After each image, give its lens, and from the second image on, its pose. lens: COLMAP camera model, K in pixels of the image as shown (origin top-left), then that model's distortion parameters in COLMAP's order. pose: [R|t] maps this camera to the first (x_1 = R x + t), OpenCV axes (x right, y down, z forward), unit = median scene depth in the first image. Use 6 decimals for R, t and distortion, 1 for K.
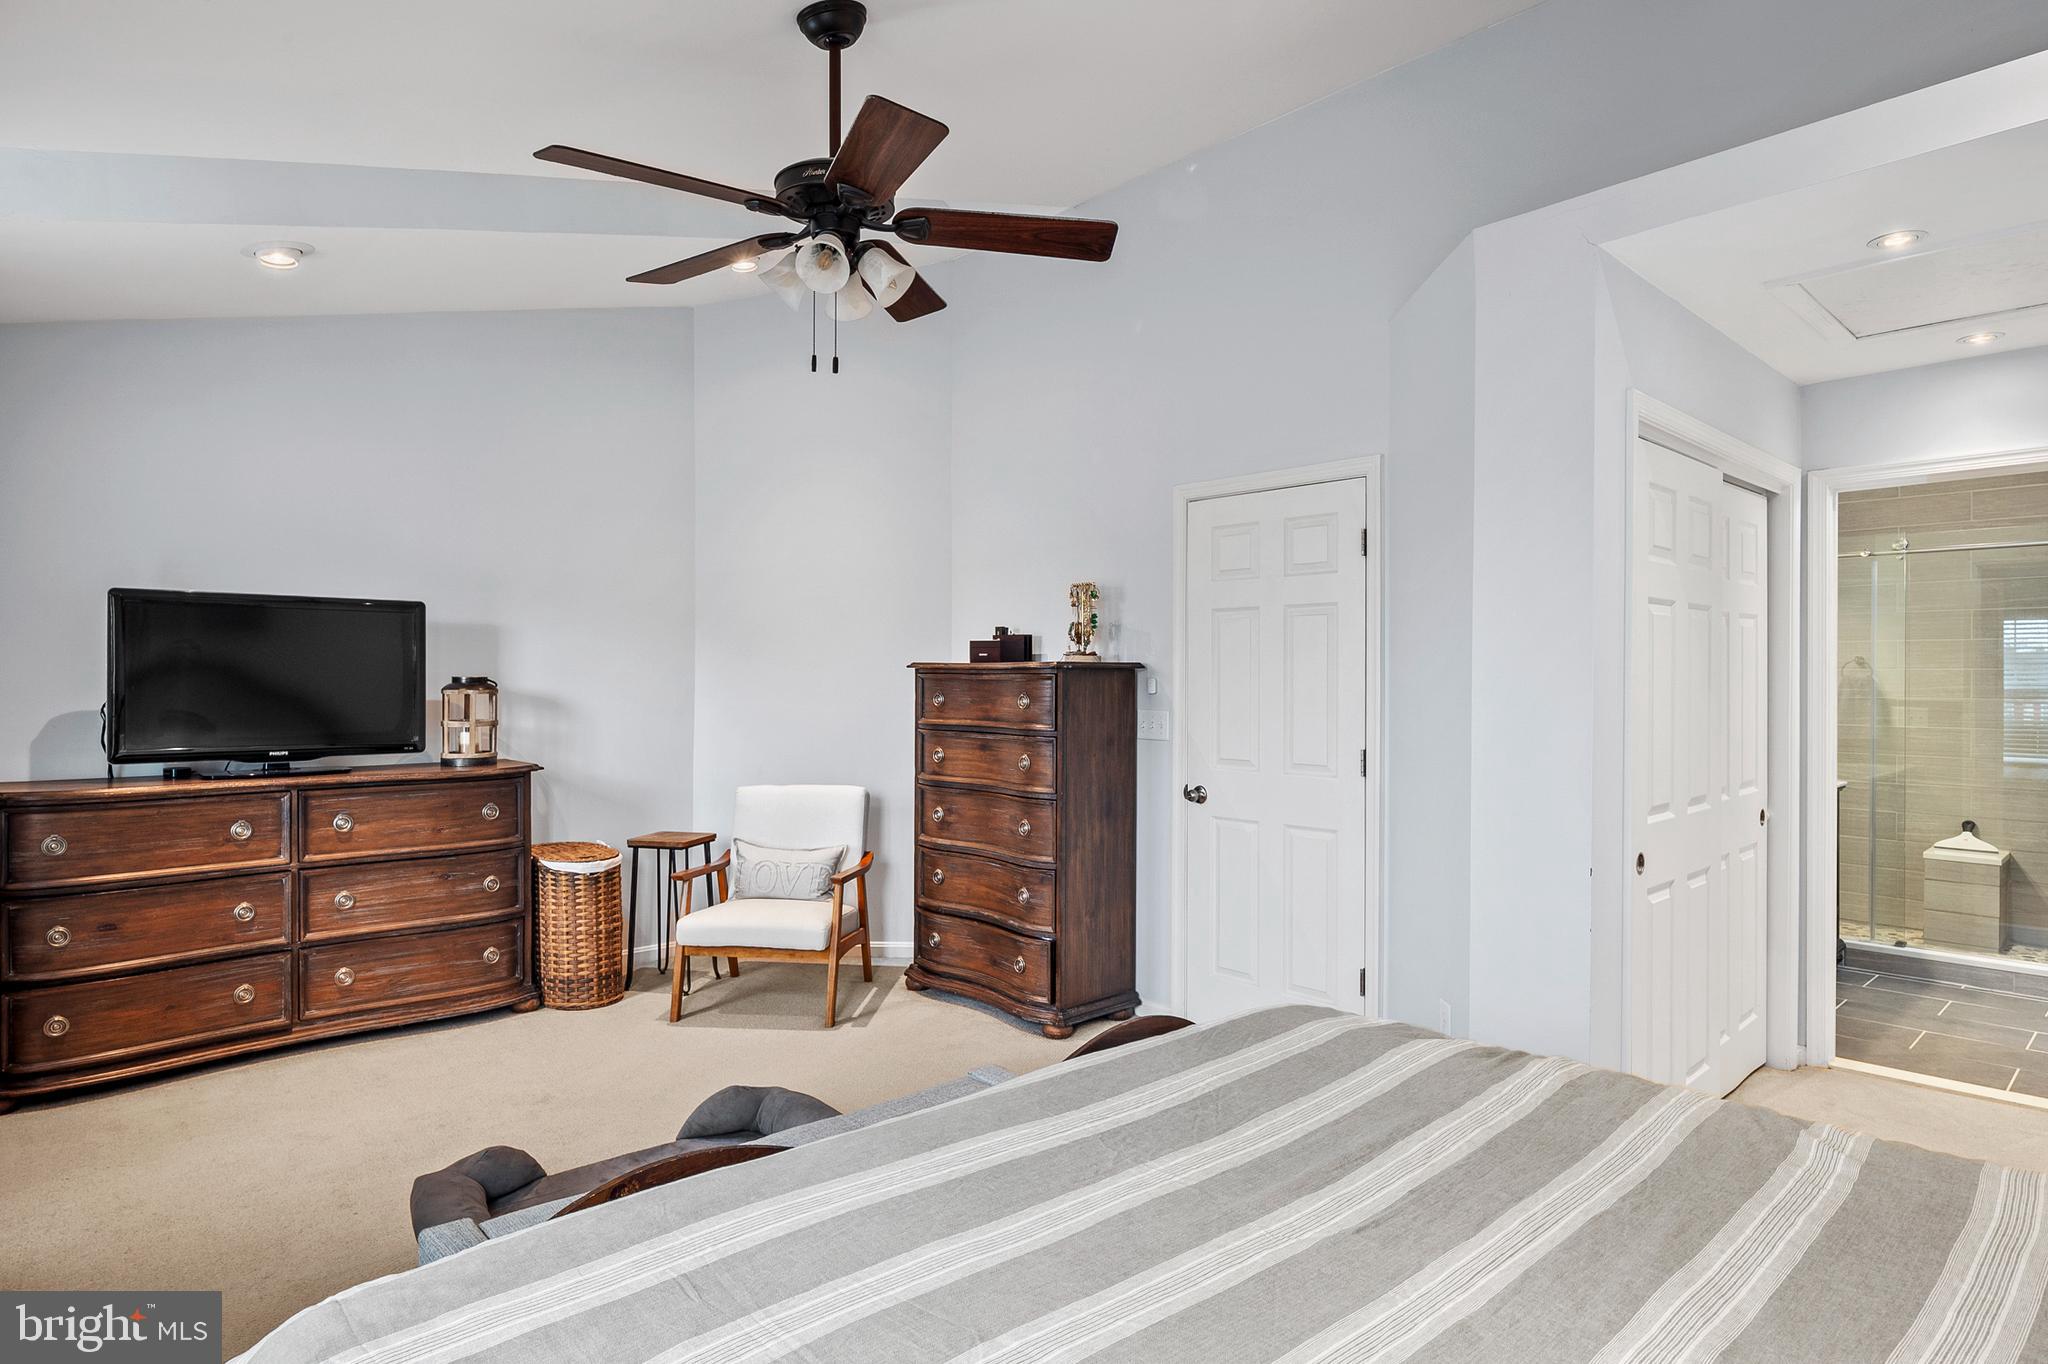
lens RADIAL K [[1111.4, 0, 1027.6], [0, 1111.4, 681.9], [0, 0, 1]] dist [-0.003887, -0.004396]
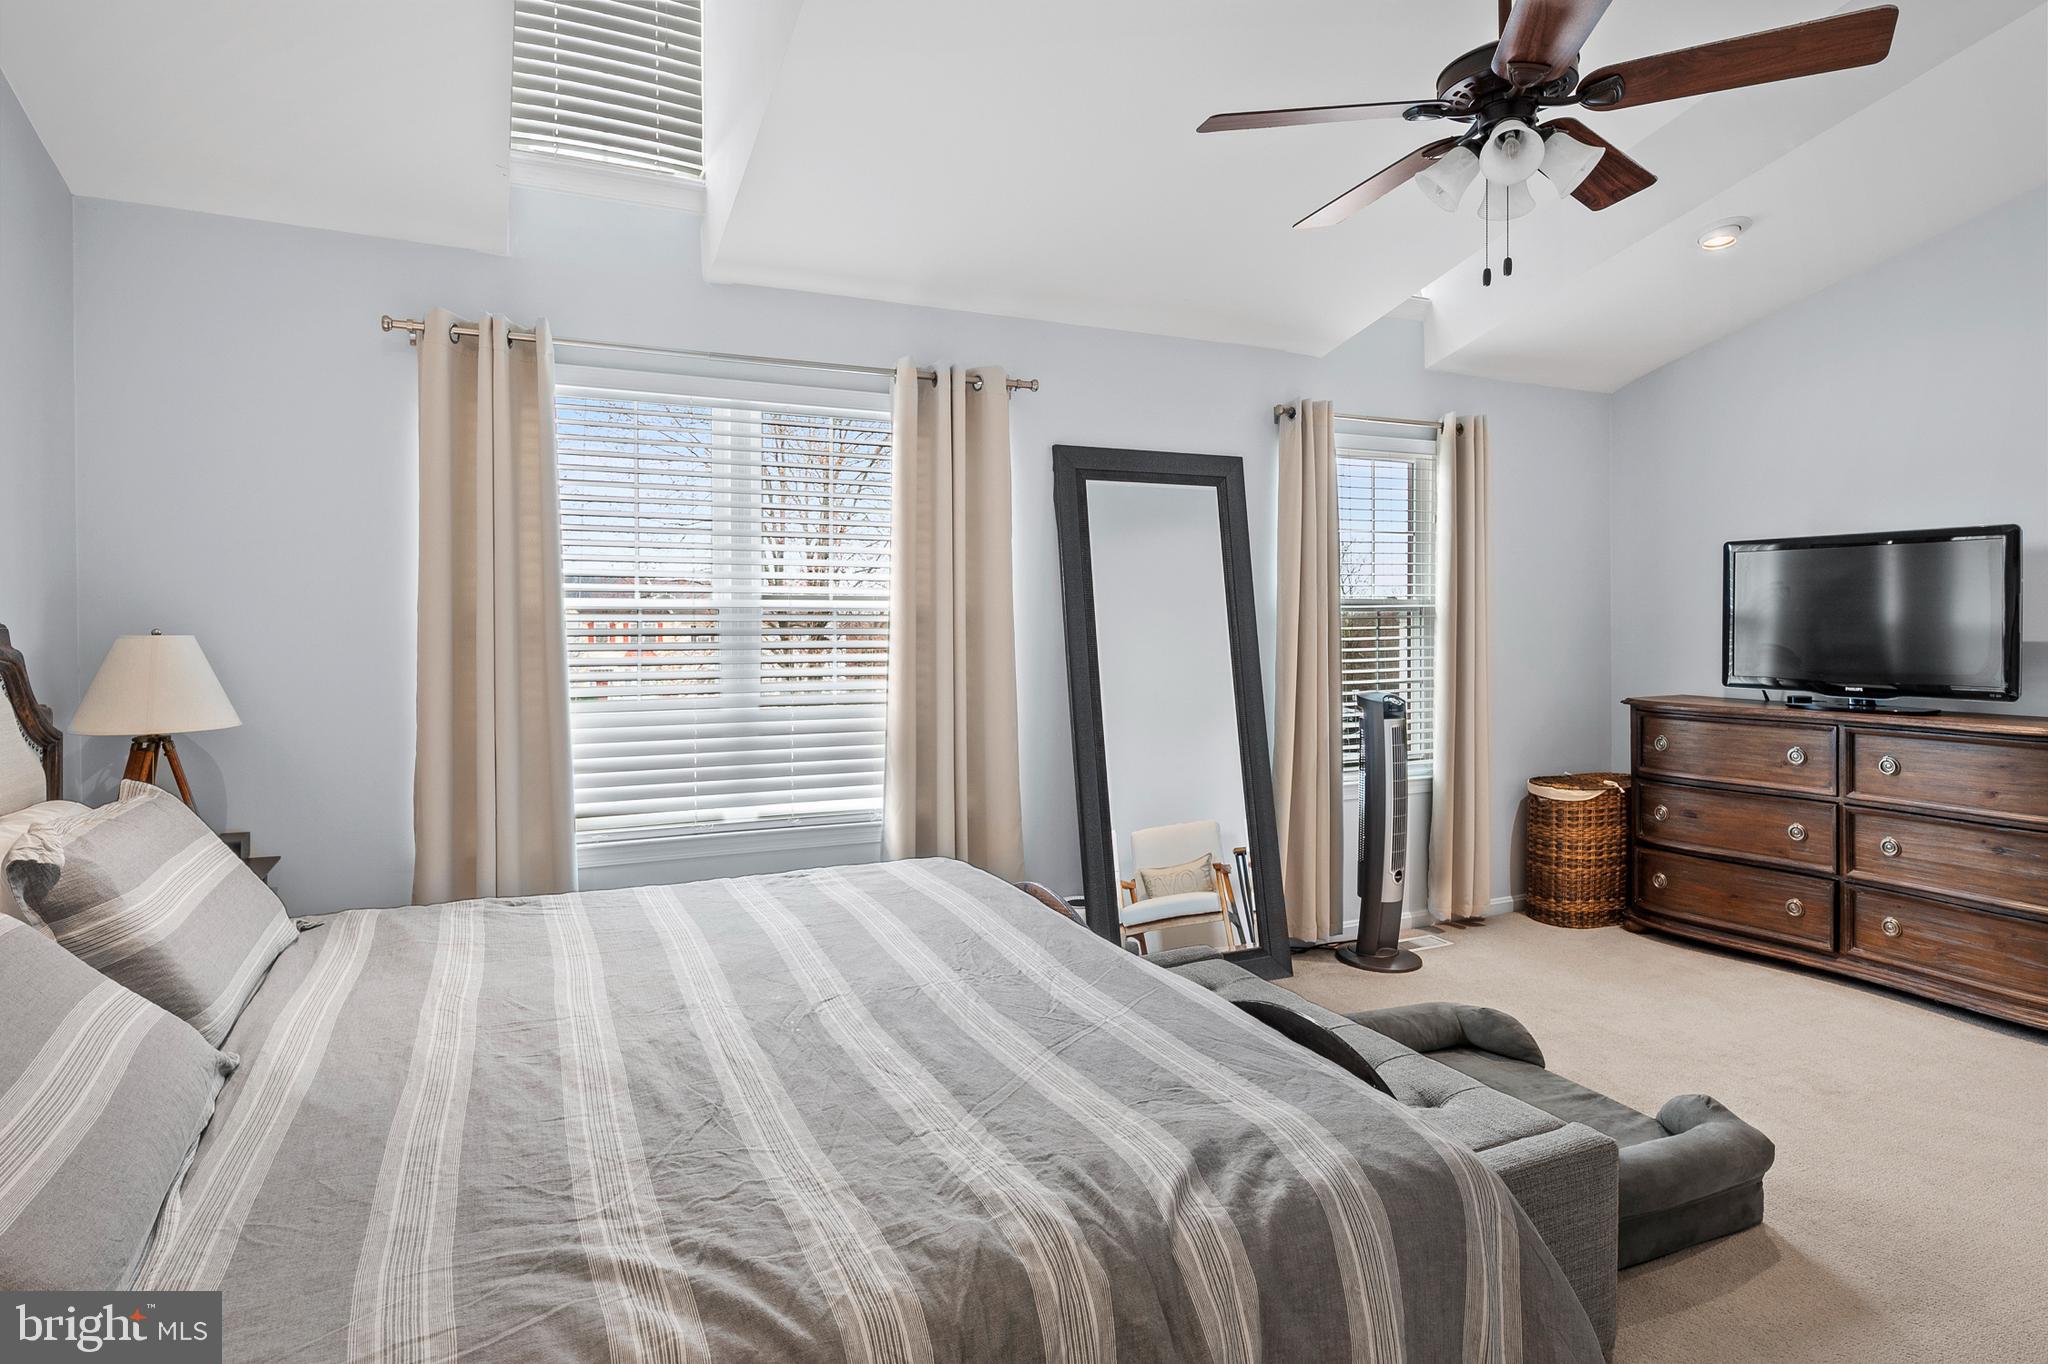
lens RADIAL K [[1111.4, 0, 1037.6], [0, 1111.4, 632.2], [0, 0, 1]] dist [-0.003887, -0.004396]
pose [[-0.301184, 0.008327, -0.953530, 0.531635], [0.005155, 0.999961, 0.007105, 0.001503], [0.953552, -0.002776, -0.301215, 0.607314]]
